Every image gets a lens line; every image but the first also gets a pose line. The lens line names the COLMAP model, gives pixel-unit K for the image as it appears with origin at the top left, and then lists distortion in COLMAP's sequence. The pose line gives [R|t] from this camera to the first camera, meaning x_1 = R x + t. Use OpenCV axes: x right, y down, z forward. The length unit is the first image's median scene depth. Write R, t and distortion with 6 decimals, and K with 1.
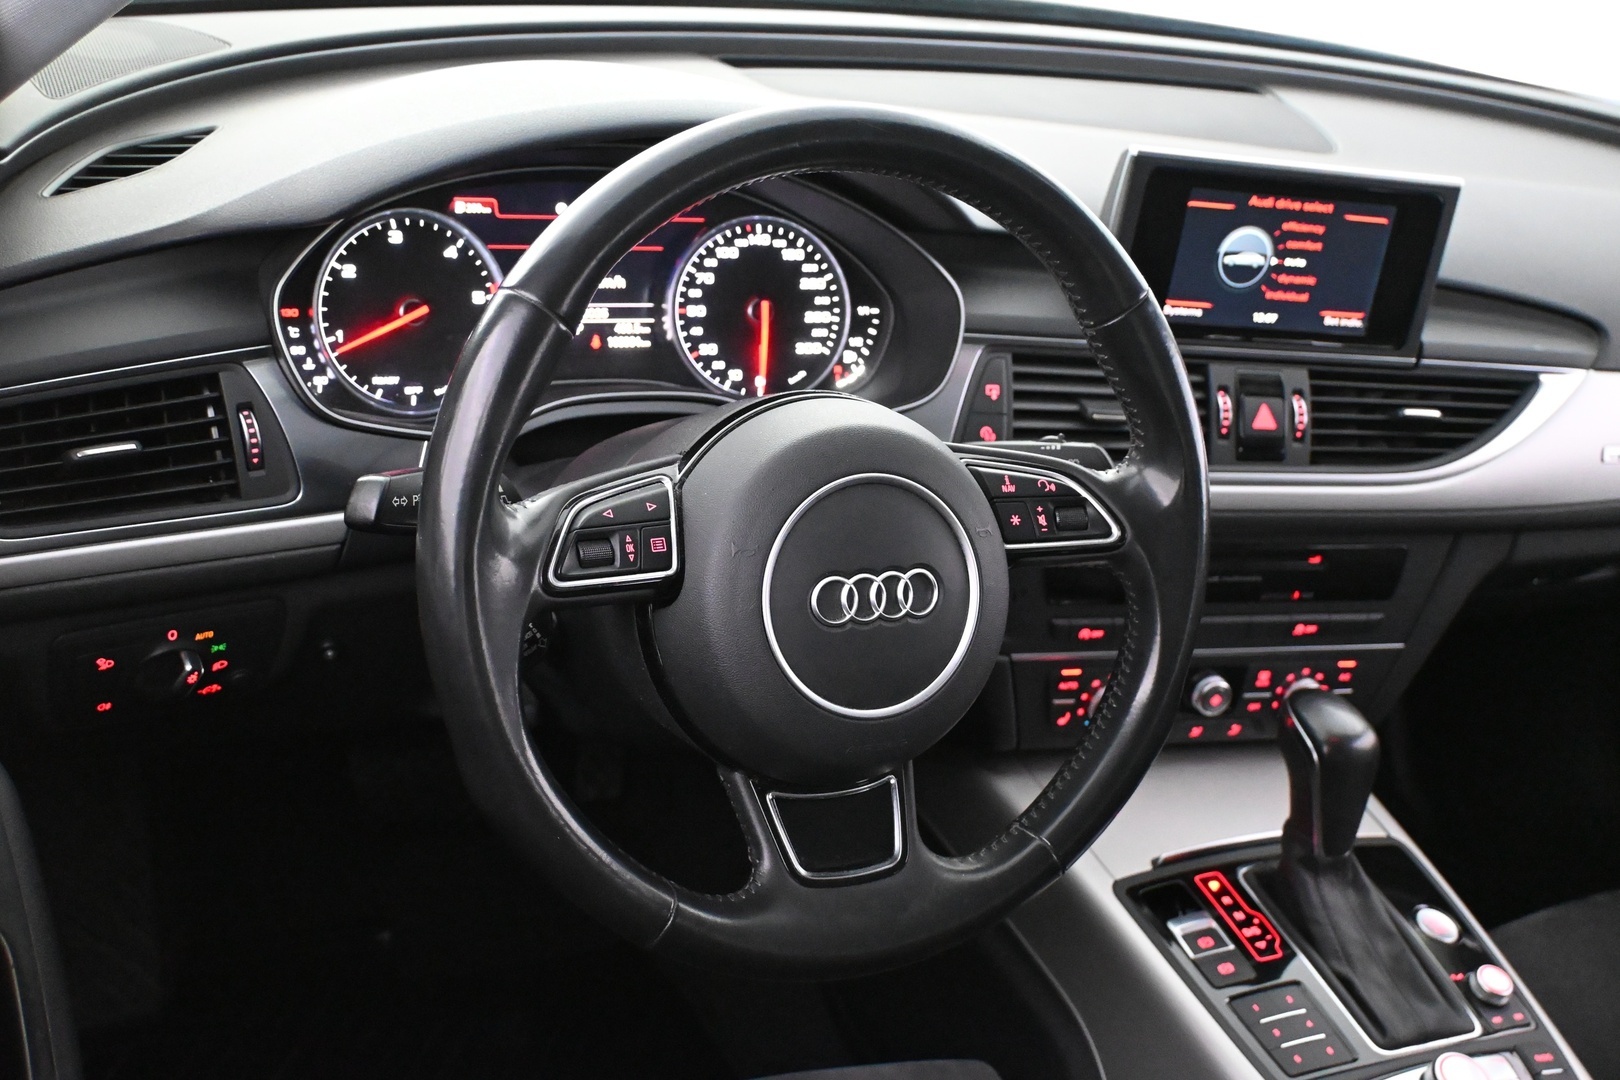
lens RADIAL K [[2632.7, 0, 804.3], [0, 2632.7, 530.8], [0, 0, 1]] dist [0.174823, 0.000000]
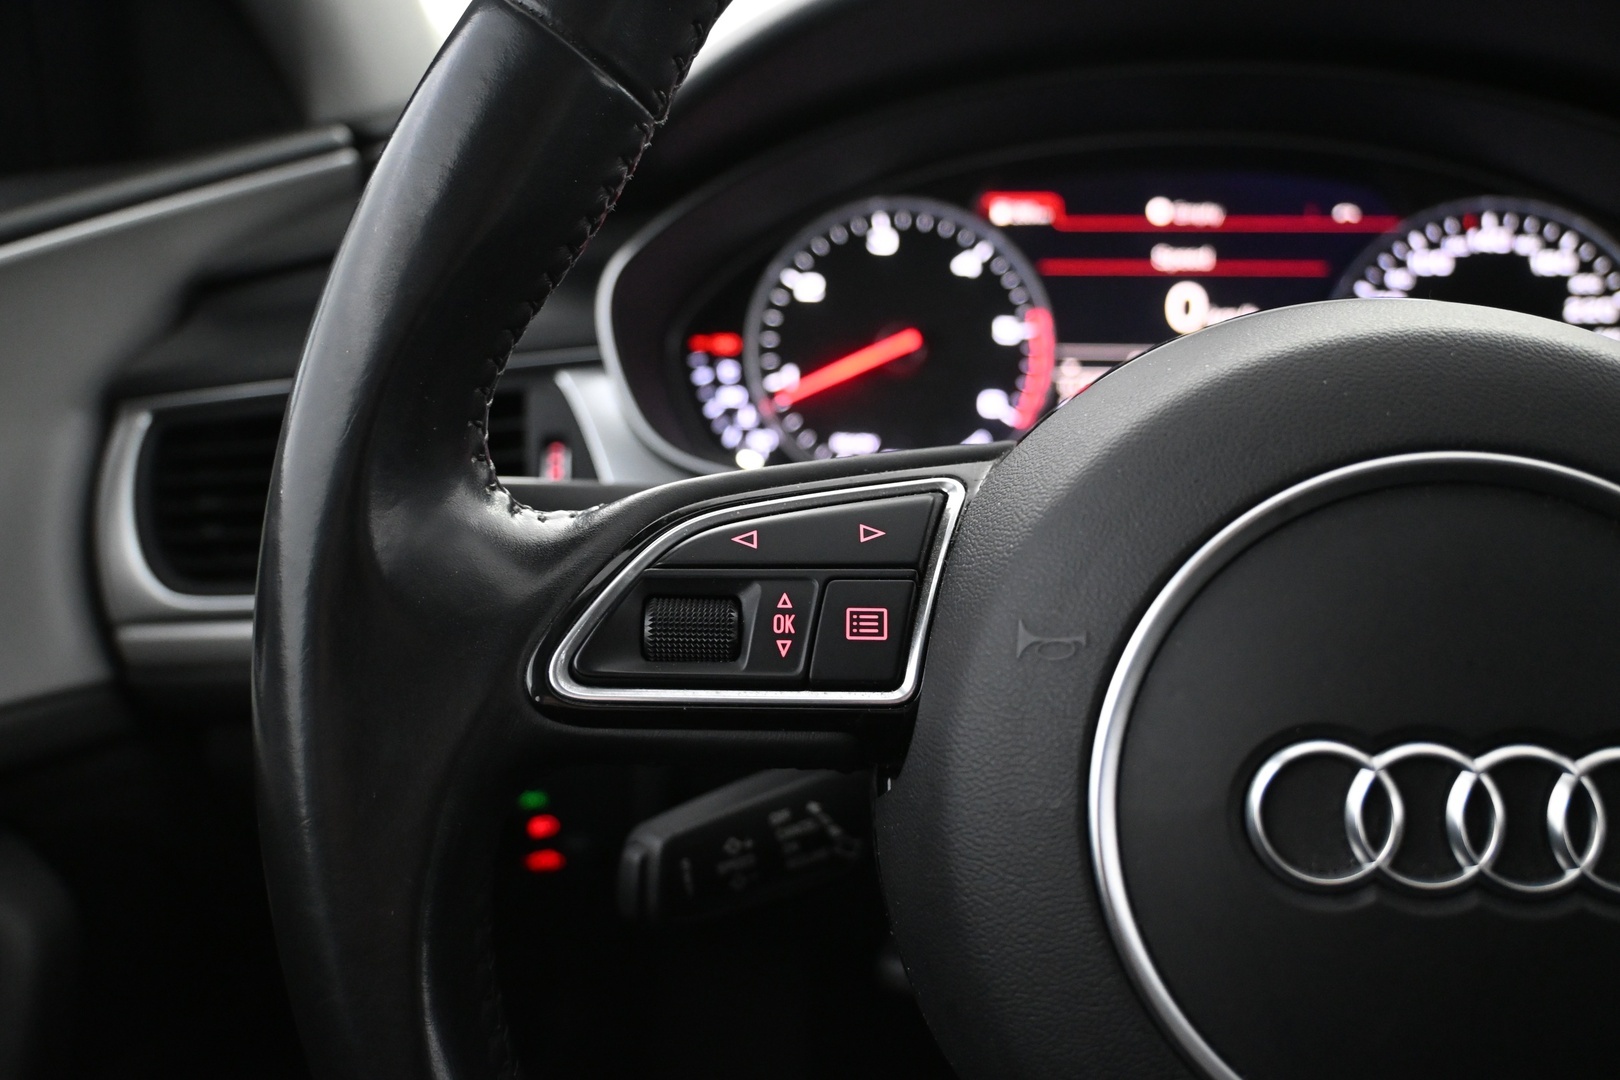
lens RADIAL K [[1533.2, 0, 801.1], [0, 1533.2, 539.9], [0, 0, 1]] dist [0.032546, 0.000000]
pose [[0.827450, 0.007498, -0.561489, 0.053146], [-0.091894, 0.988239, -0.122224, 0.017524], [0.553969, 0.152732, 0.818408, 0.630837]]
